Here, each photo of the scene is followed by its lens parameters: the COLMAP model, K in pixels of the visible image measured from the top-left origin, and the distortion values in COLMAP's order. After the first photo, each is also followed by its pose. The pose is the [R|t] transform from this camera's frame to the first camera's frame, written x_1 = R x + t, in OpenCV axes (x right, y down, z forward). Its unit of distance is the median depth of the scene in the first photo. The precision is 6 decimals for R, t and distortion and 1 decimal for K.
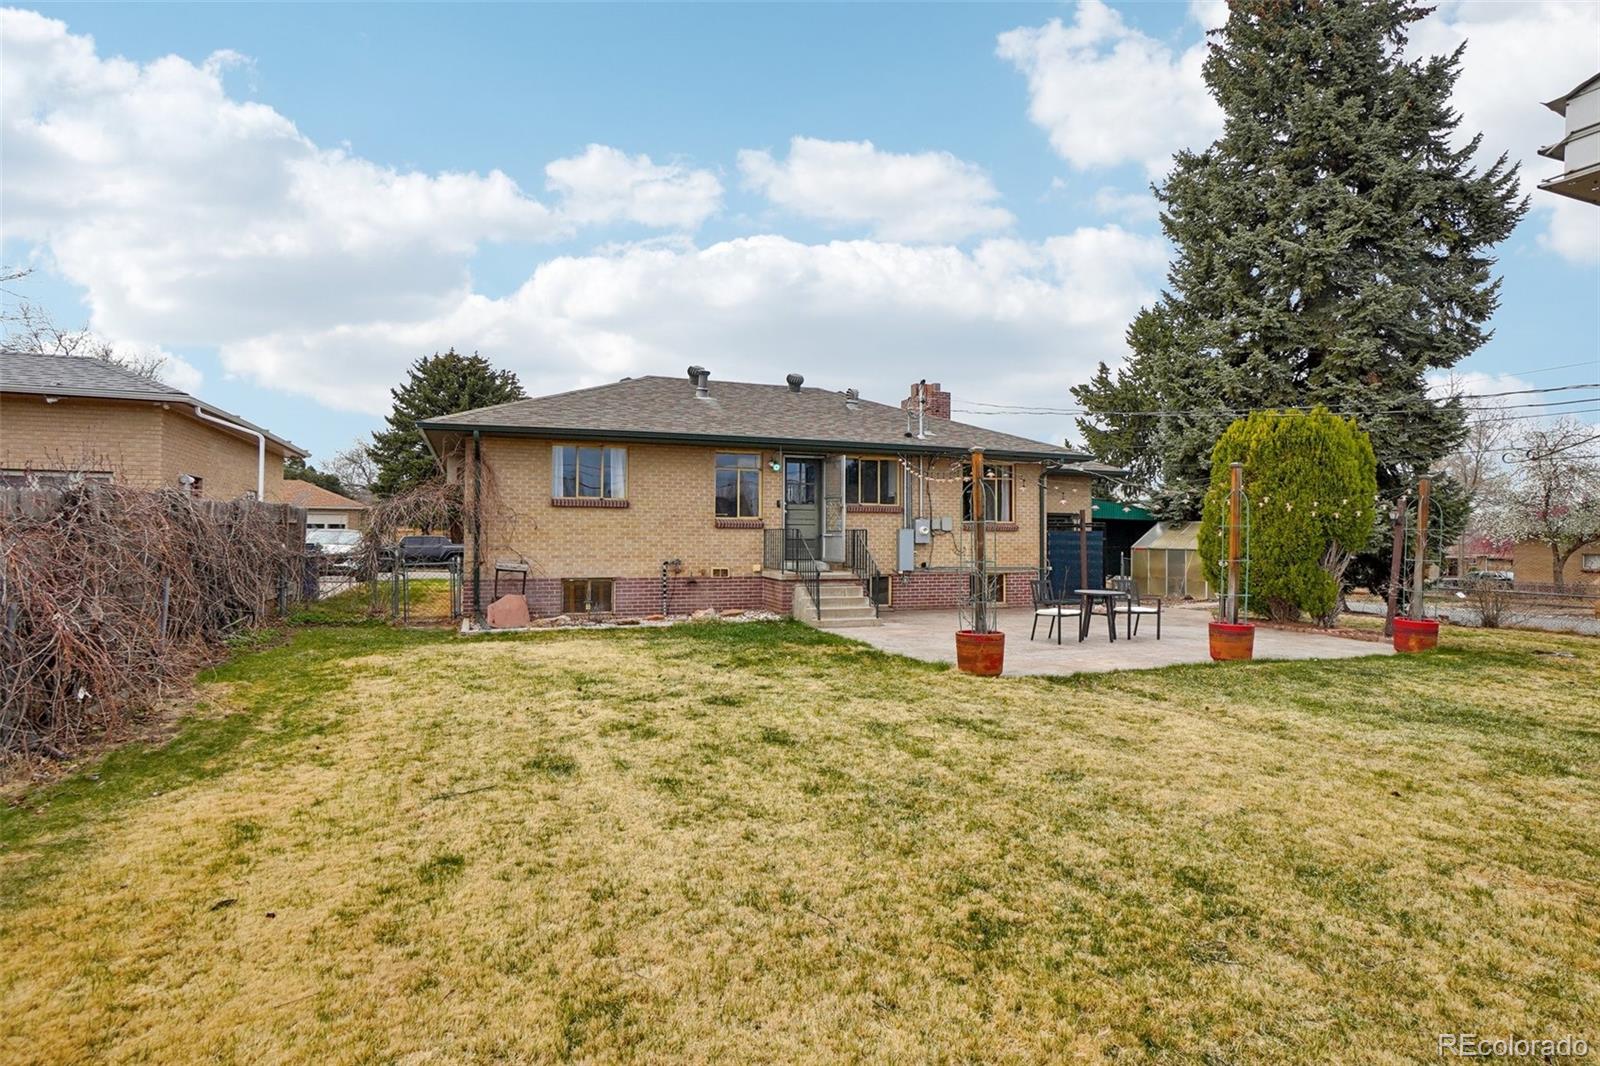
lens RADIAL K [[841.4, 0, 800.0], [0, 841.4, 533.0], [0, 0, 1]] dist [-0.039883, 0.022154]
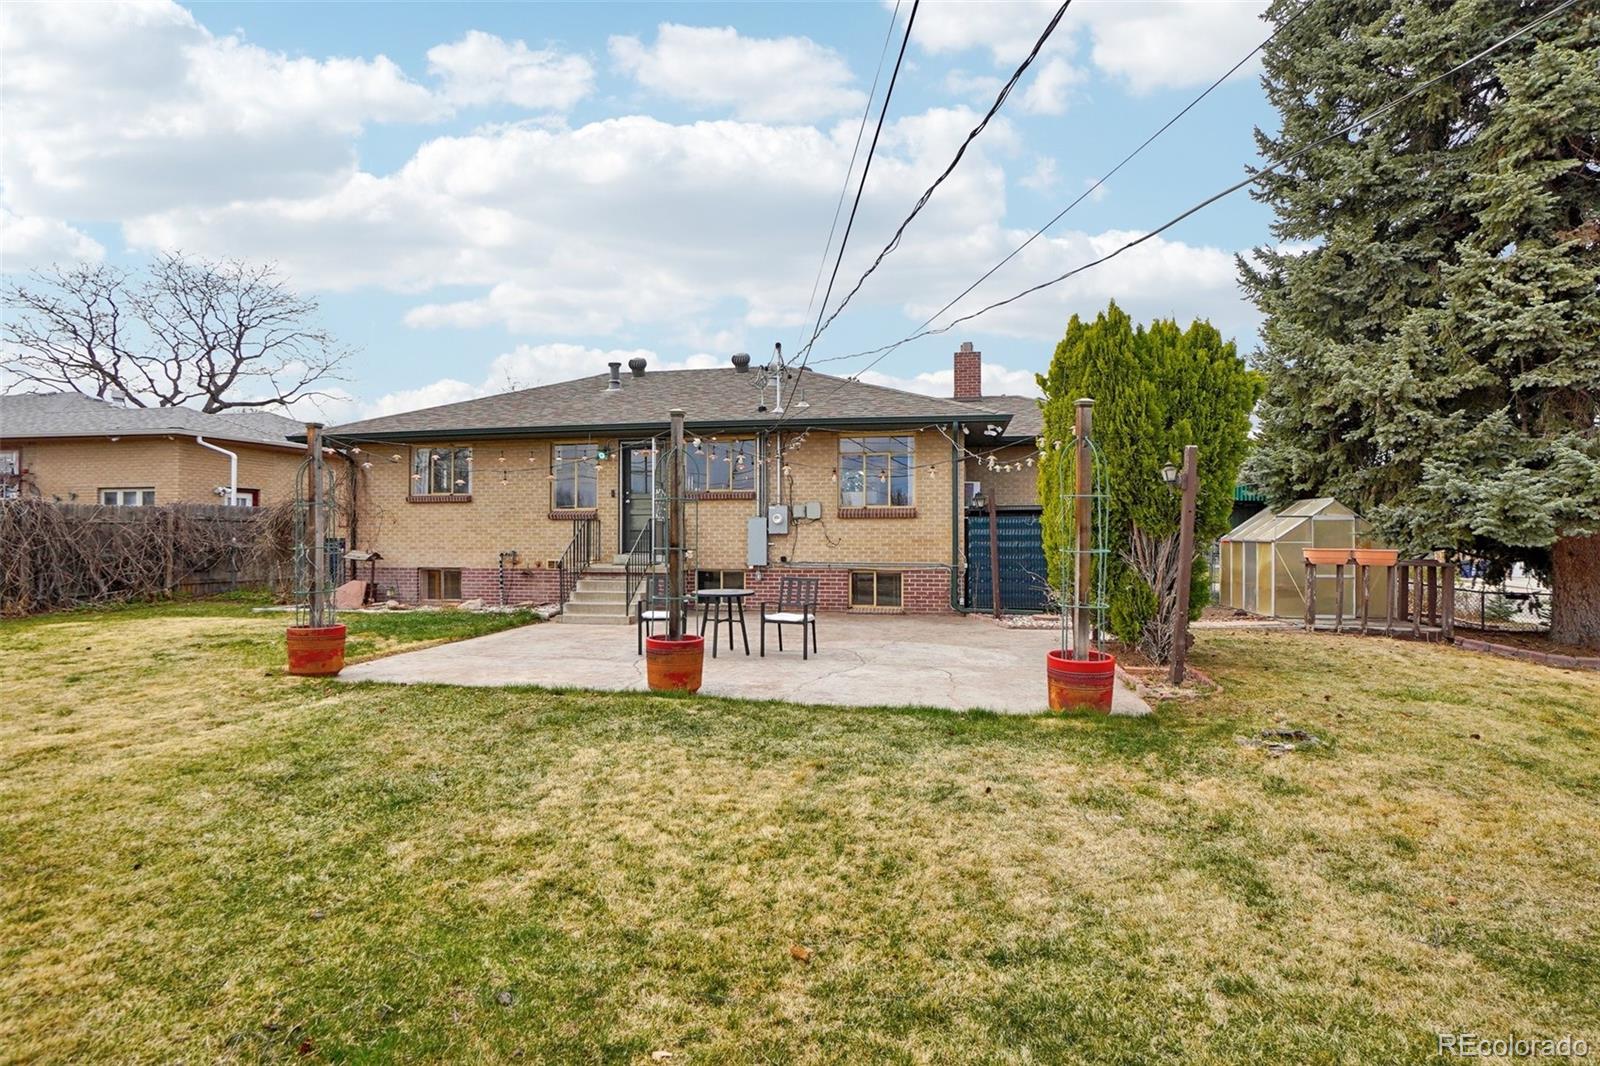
lens RADIAL K [[841.4, 0, 800.0], [0, 841.4, 533.0], [0, 0, 1]] dist [-0.039883, 0.022154]
pose [[0.845234, -0.009614, -0.534311, 0.663923], [0.008593, 0.999953, -0.004399, 0.016238], [0.534328, -0.000873, 0.845277, 0.306260]]
